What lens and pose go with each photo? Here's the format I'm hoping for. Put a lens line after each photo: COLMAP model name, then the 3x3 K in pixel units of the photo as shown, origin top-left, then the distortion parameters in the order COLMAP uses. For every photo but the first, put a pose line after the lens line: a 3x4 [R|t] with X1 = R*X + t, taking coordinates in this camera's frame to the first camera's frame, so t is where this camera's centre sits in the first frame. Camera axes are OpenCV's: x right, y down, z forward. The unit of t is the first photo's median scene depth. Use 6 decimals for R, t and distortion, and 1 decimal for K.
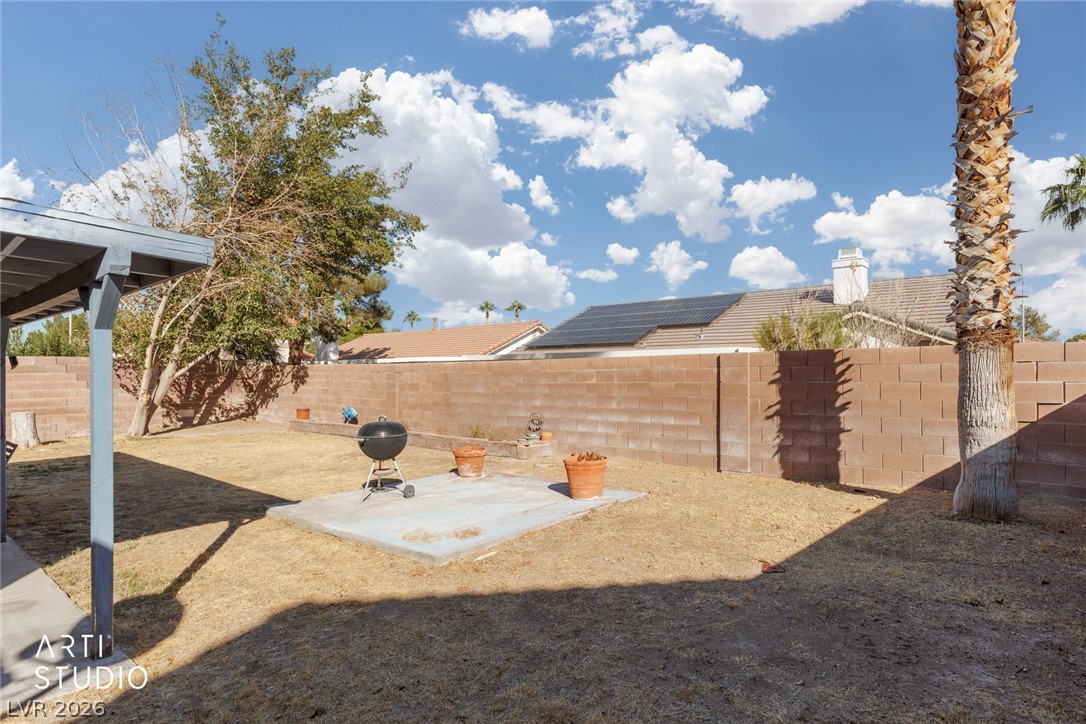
lens RADIAL K [[604.8, 0, 534.5], [0, 604.8, 368.6], [0, 0, 1]] dist [-0.004169, -0.000157]
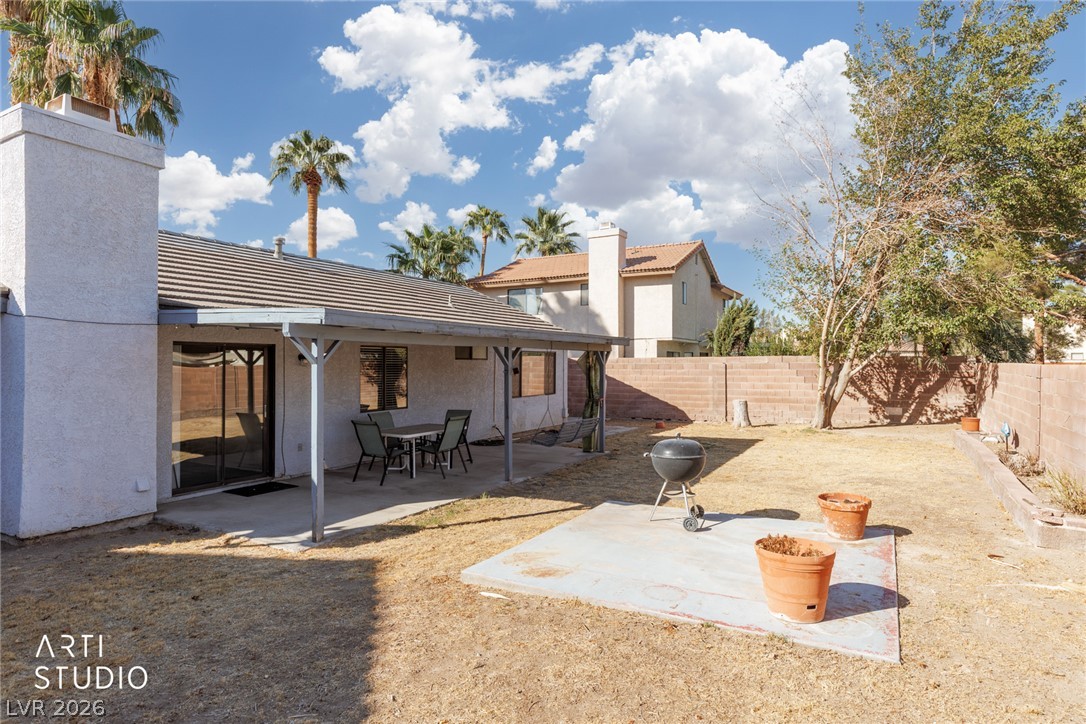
lens RADIAL K [[589.1, 0, 562.2], [0, 589.1, 362.5], [0, 0, 1]] dist [0.017686, 0.000128]
pose [[0.228649, 0.004844, -0.973497, 0.257202], [0.007096, 0.999953, 0.006642, -0.016560], [0.973483, -0.008427, 0.228604, 0.279241]]
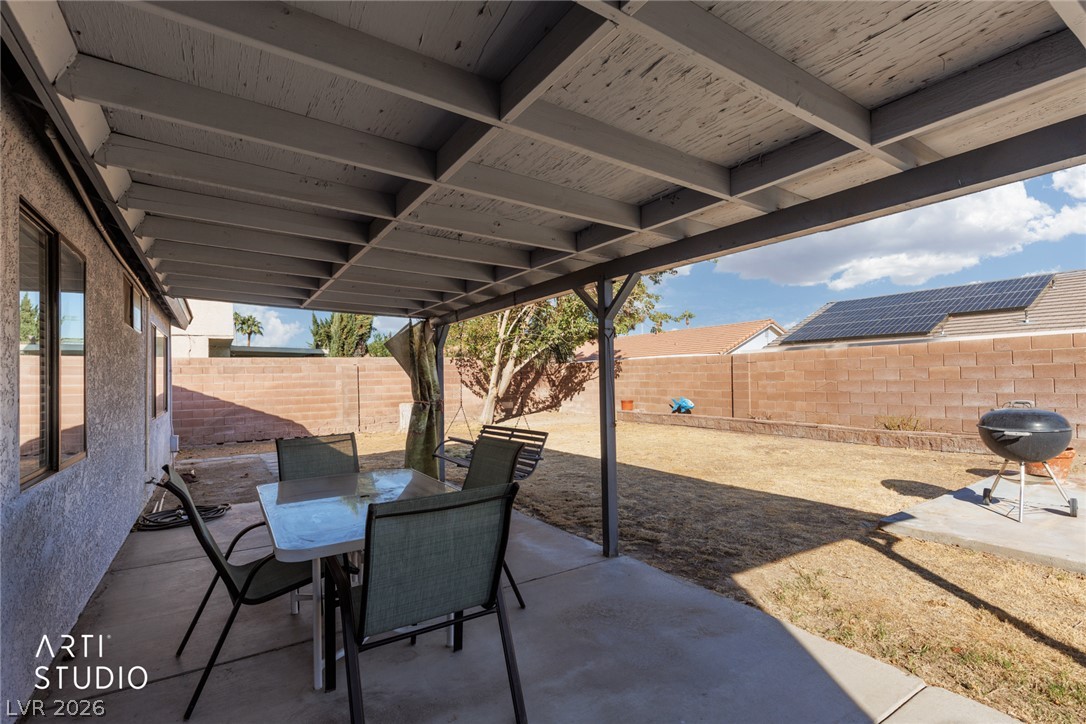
lens RADIAL K [[491.1, 0, 543.0], [0, 491.1, 362.0], [0, 0, 1]] dist [-0.000600, -0.000043]
pose [[0.965097, -0.022558, -0.260920, -0.289187], [0.017358, 0.999602, -0.022218, 0.015136], [0.261318, 0.016913, 0.965105, 0.123383]]
